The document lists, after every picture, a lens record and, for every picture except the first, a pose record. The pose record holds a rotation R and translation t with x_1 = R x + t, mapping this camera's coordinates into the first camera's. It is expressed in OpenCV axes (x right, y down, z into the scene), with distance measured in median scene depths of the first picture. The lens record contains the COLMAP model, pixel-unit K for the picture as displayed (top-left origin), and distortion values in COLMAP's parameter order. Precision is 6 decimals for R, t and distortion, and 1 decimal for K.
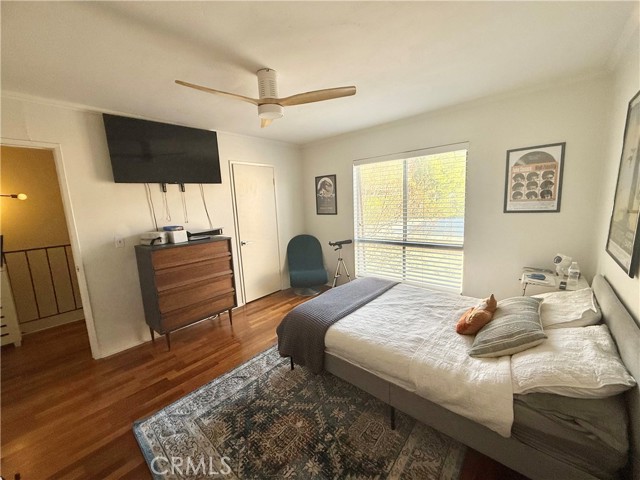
lens RADIAL K [[252.1, 0, 318.4], [0, 252.1, 240.1], [0, 0, 1]] dist [-0.003537, -0.000105]
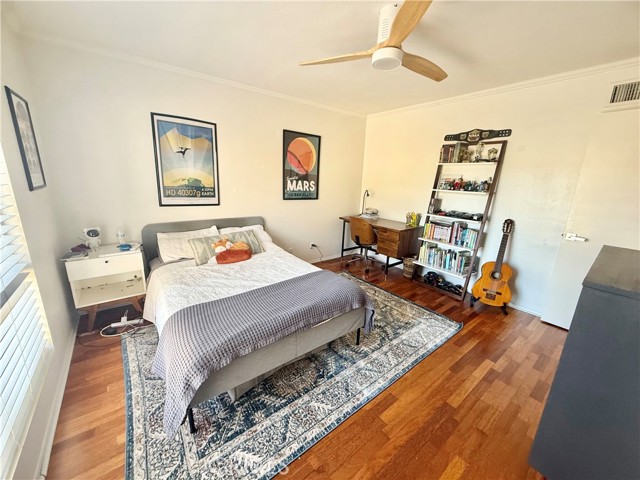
lens RADIAL K [[252.1, 0, 319.9], [0, 252.1, 240.4], [0, 0, 1]] dist [-0.003537, -0.000105]
pose [[-0.984252, -0.033604, 0.173546, -0.114708], [0.035429, 0.924341, 0.379920, -0.248827], [-0.173183, 0.380085, -0.908594, 1.796563]]
